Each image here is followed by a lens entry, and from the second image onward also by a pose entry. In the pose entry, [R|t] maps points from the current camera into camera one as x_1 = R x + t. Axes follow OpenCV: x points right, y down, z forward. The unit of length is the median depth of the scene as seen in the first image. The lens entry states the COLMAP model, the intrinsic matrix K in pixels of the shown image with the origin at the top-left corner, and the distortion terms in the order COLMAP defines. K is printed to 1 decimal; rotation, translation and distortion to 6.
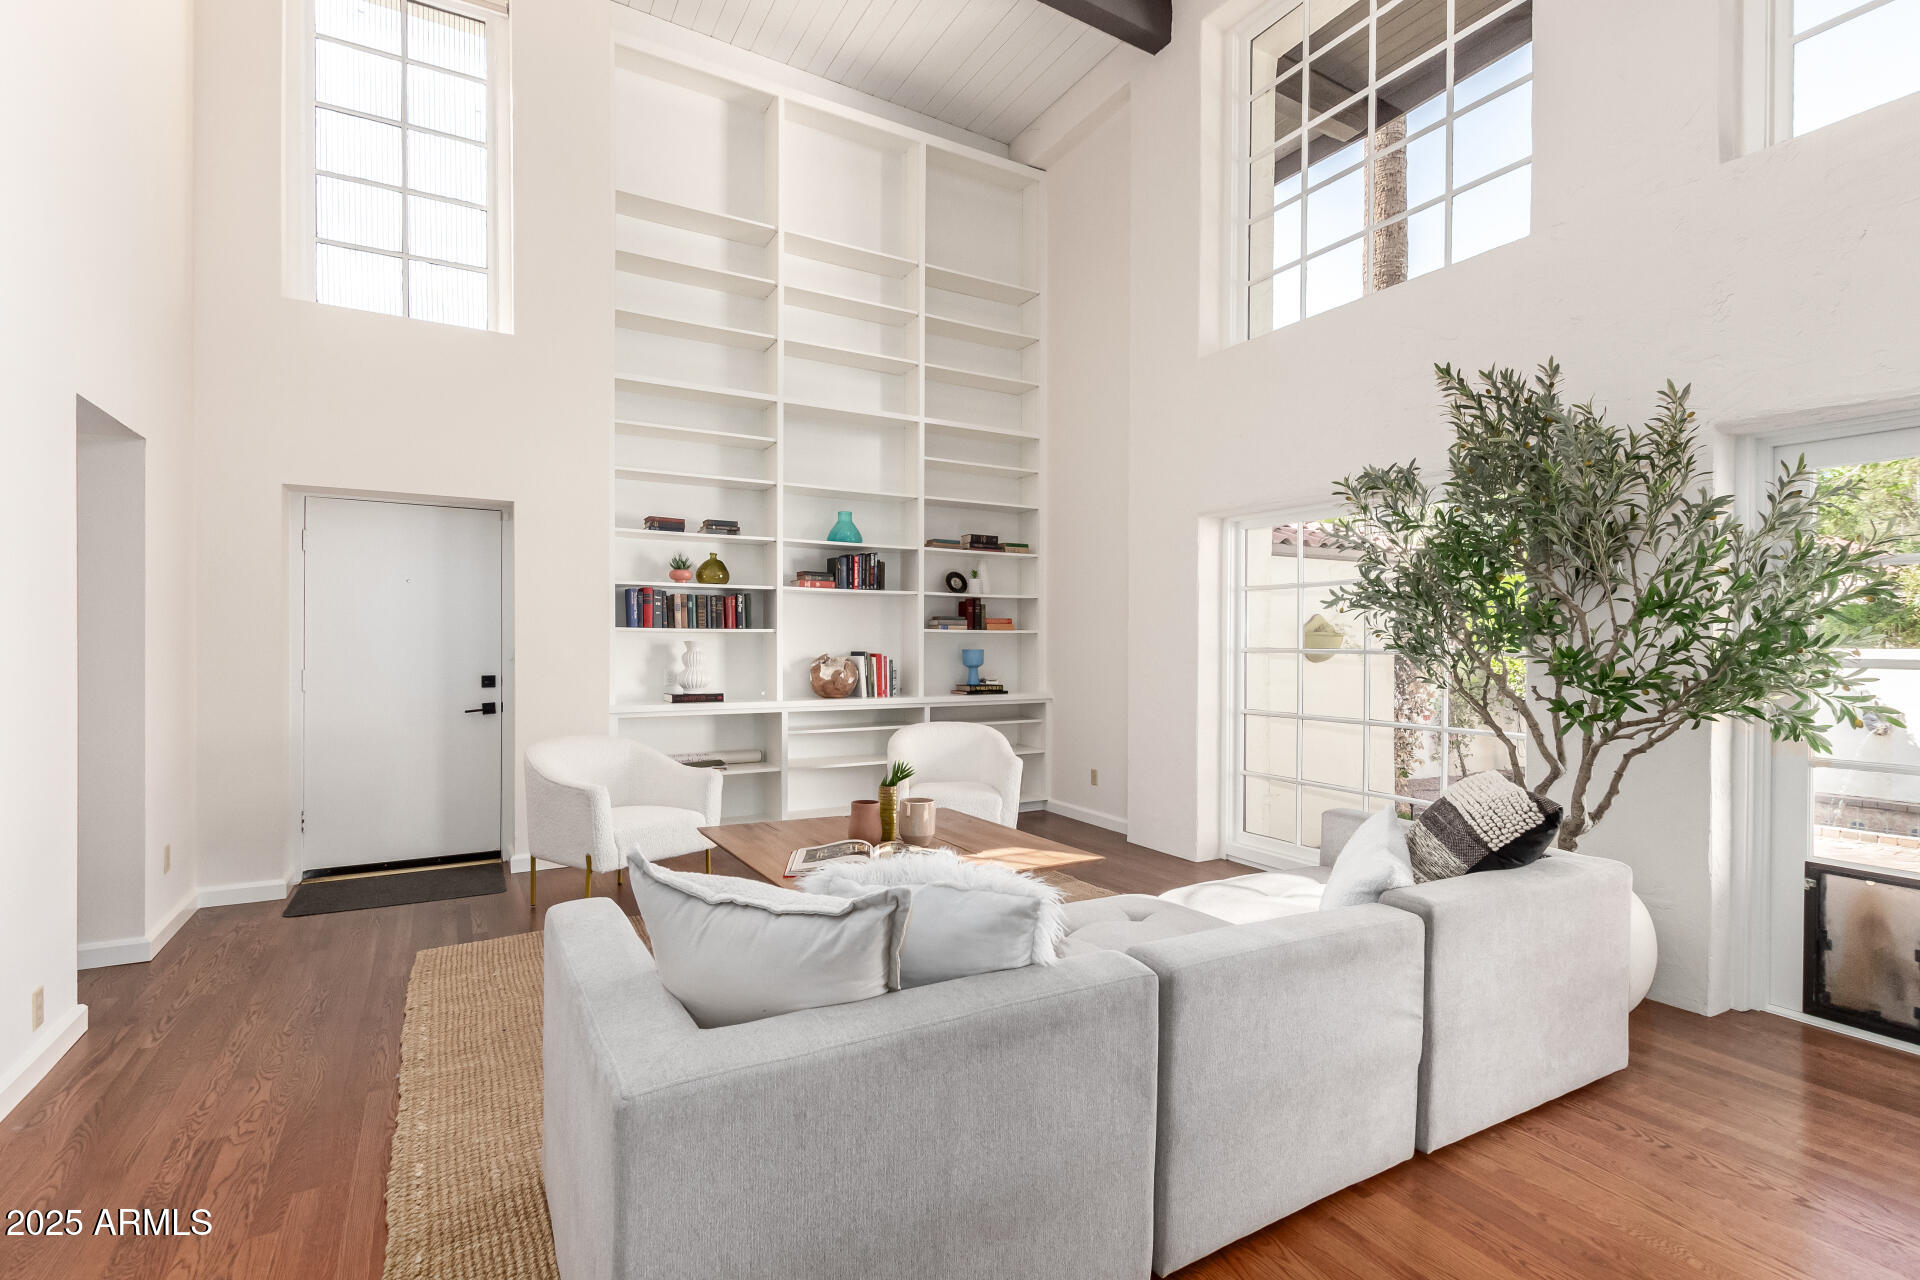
lens RADIAL K [[878.4, 0, 957.3], [0, 878.4, 640.5], [0, 0, 1]] dist [0.004472, -0.001980]
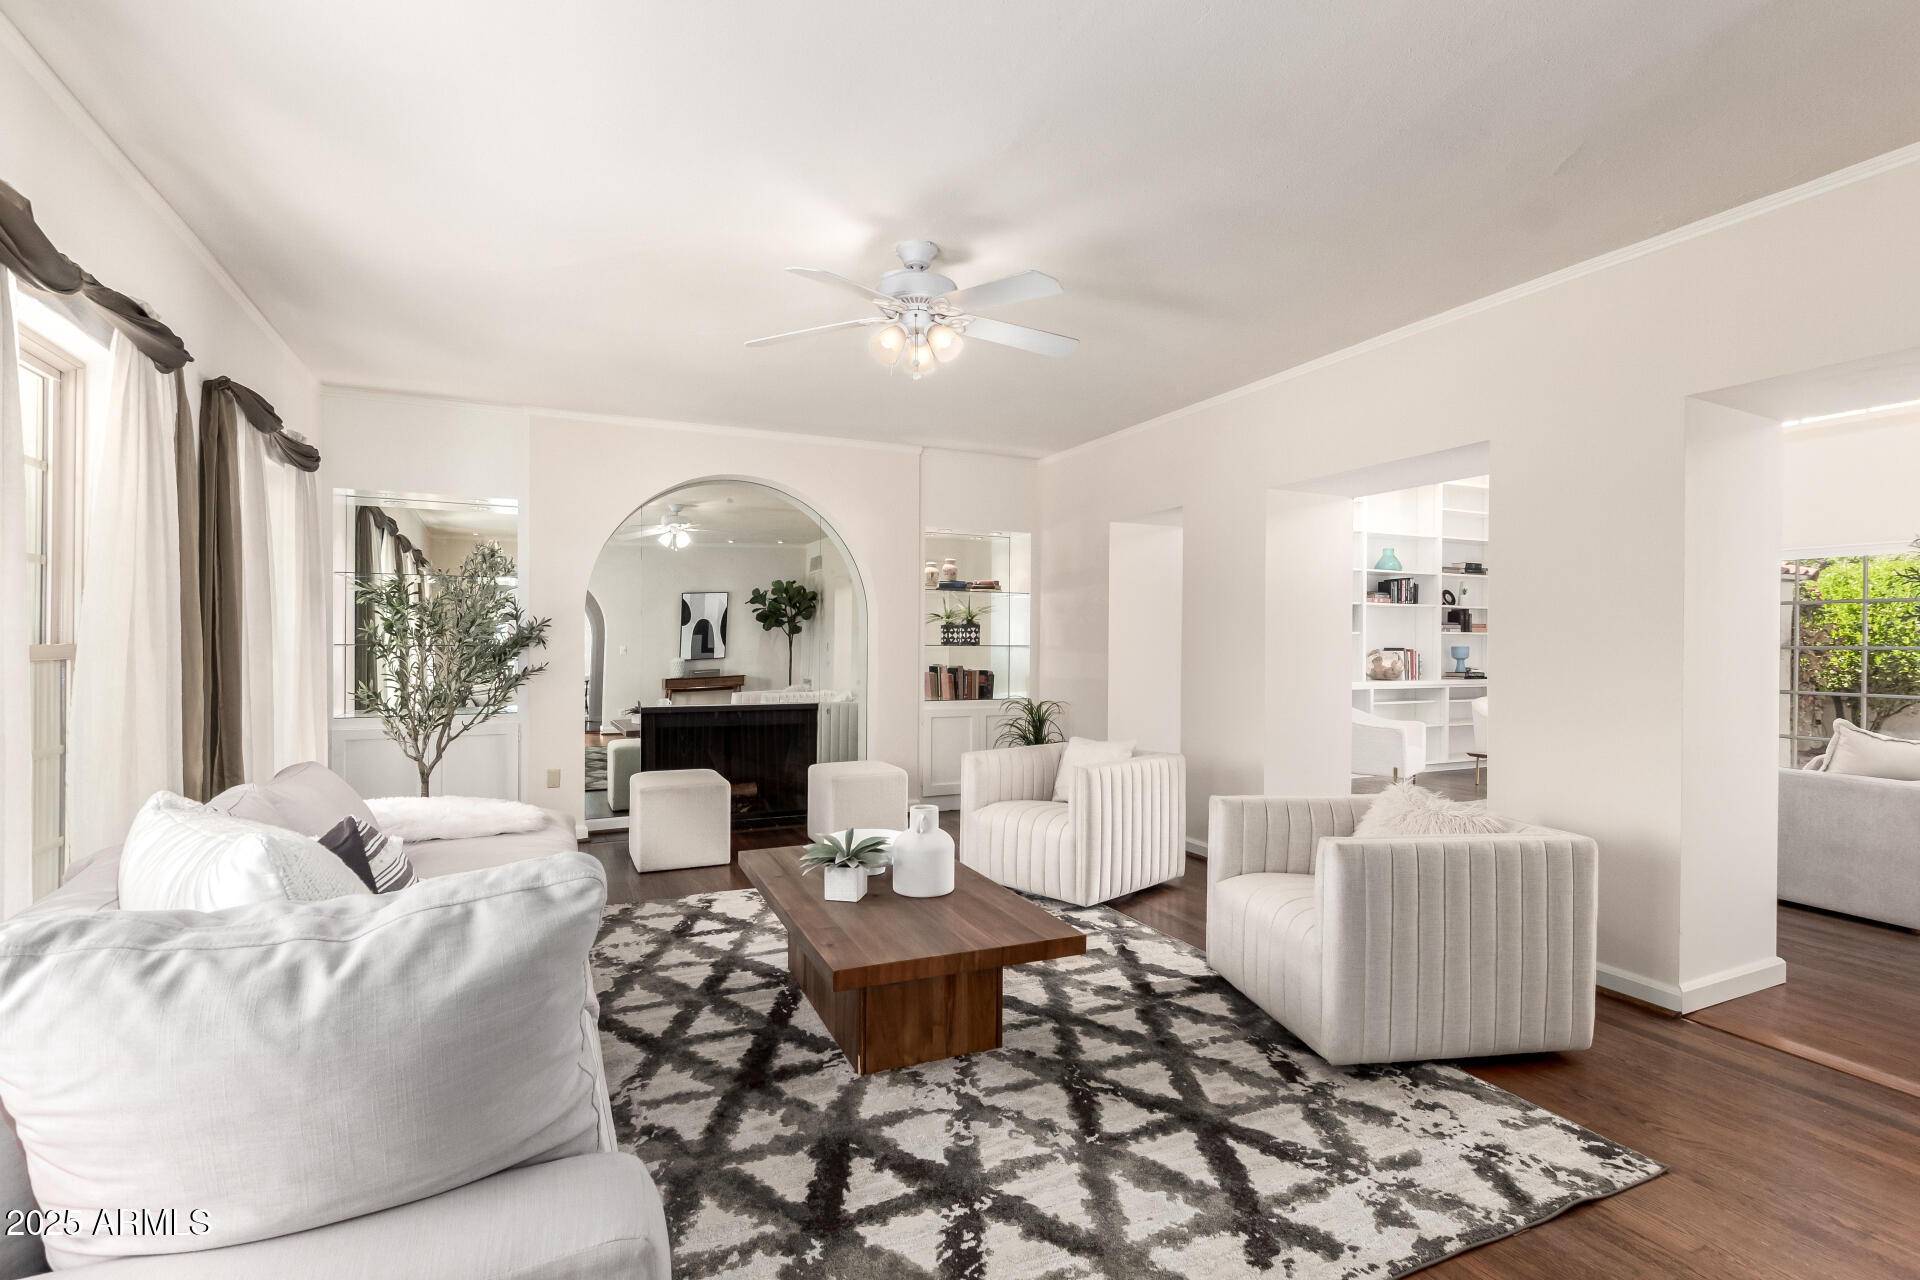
lens RADIAL K [[878.4, 0, 956.6], [0, 878.4, 637.9], [0, 0, 1]] dist [0.004472, -0.001980]
pose [[0.997081, -0.000169, -0.076347, -0.765845], [-0.000210, 0.999988, -0.004961, 0.004246], [0.076347, 0.004963, 0.997069, -0.493257]]
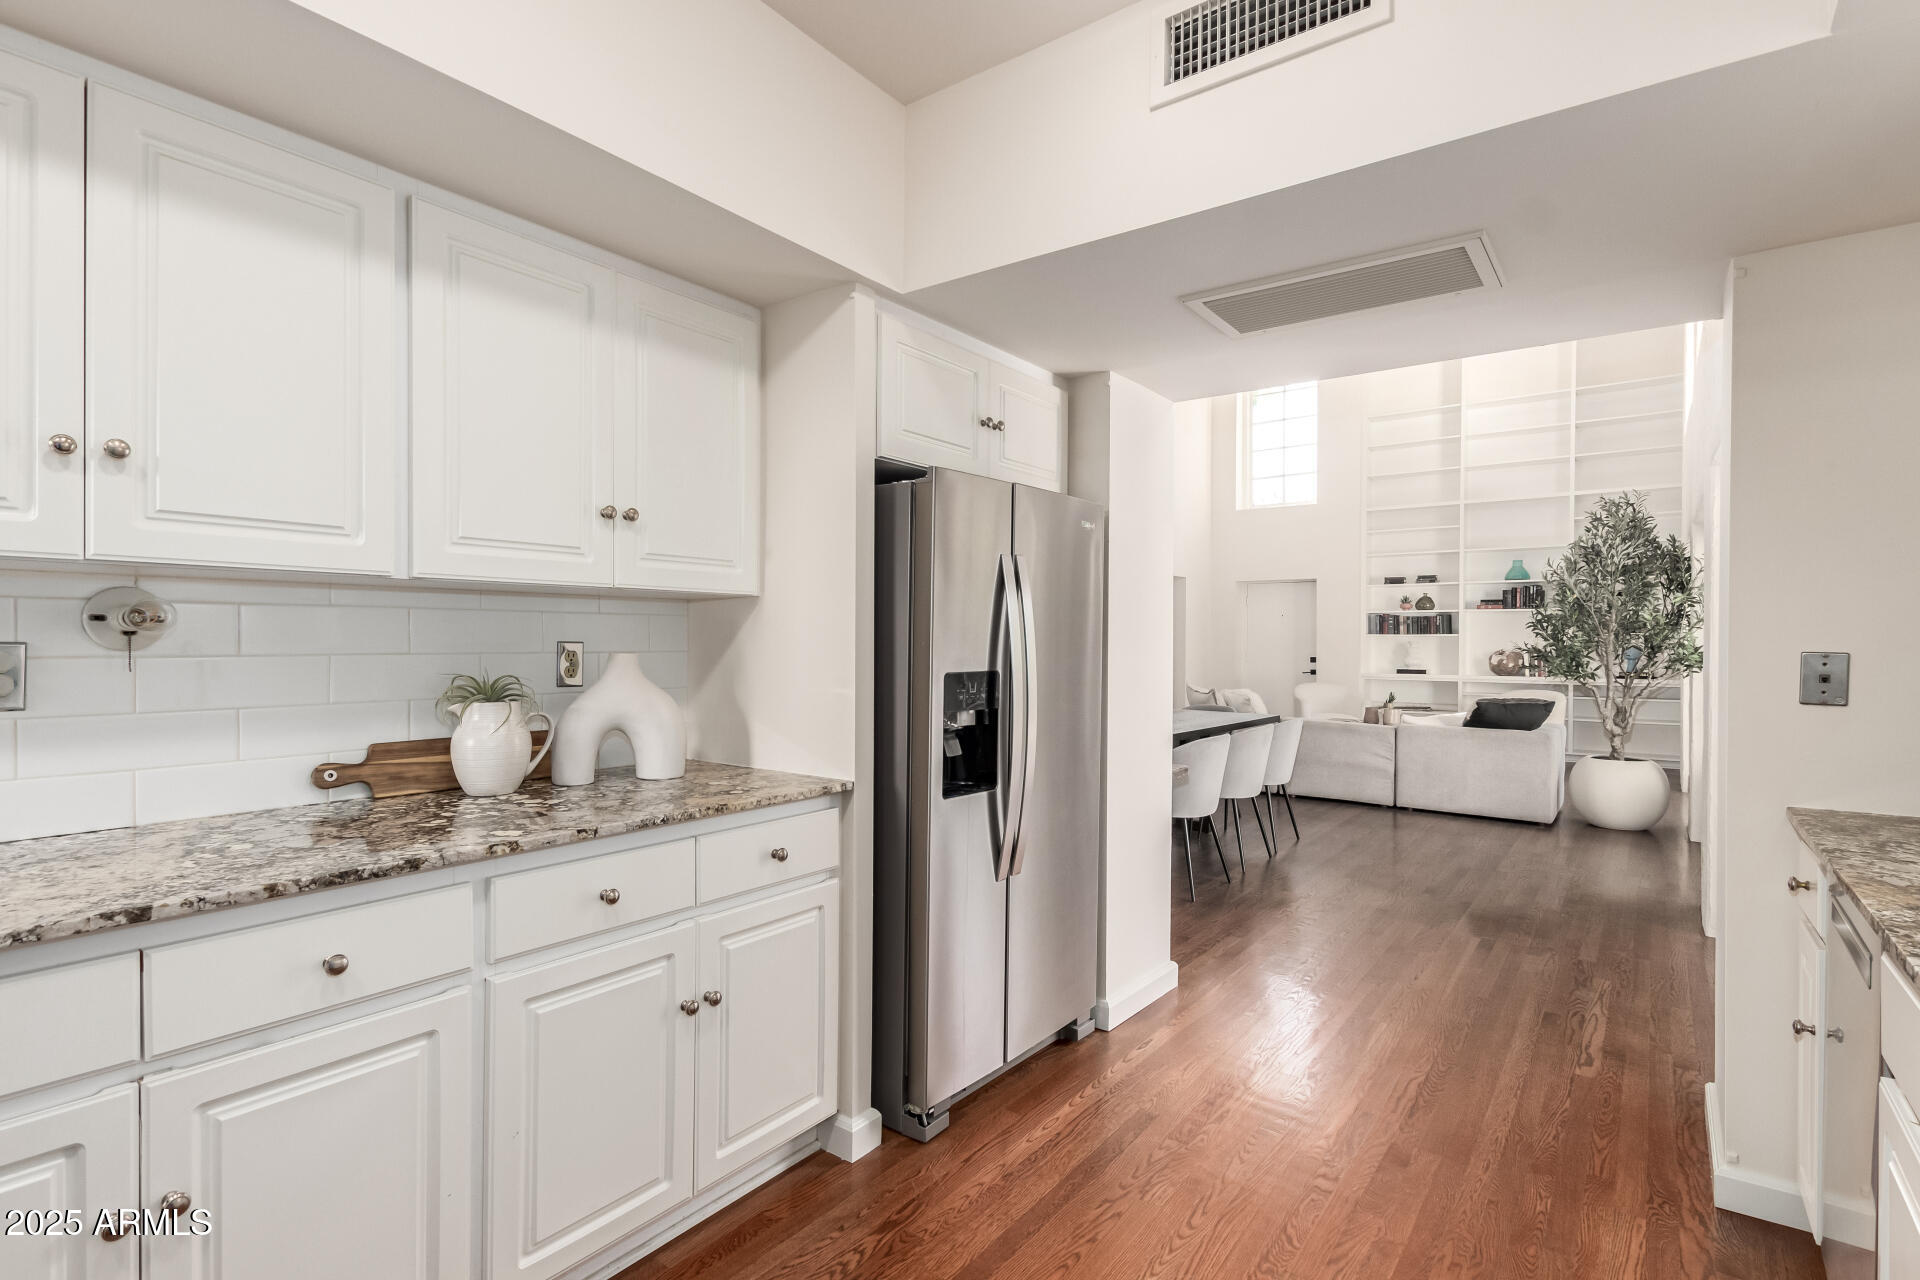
lens RADIAL K [[878.4, 0, 959.2], [0, 878.4, 645.6], [0, 0, 1]] dist [0.004472, -0.001980]
pose [[0.383513, -0.003195, -0.923530, 1.034272], [-0.009561, 0.999927, -0.007429, 0.032049], [0.923486, 0.011680, 0.383455, -0.590824]]
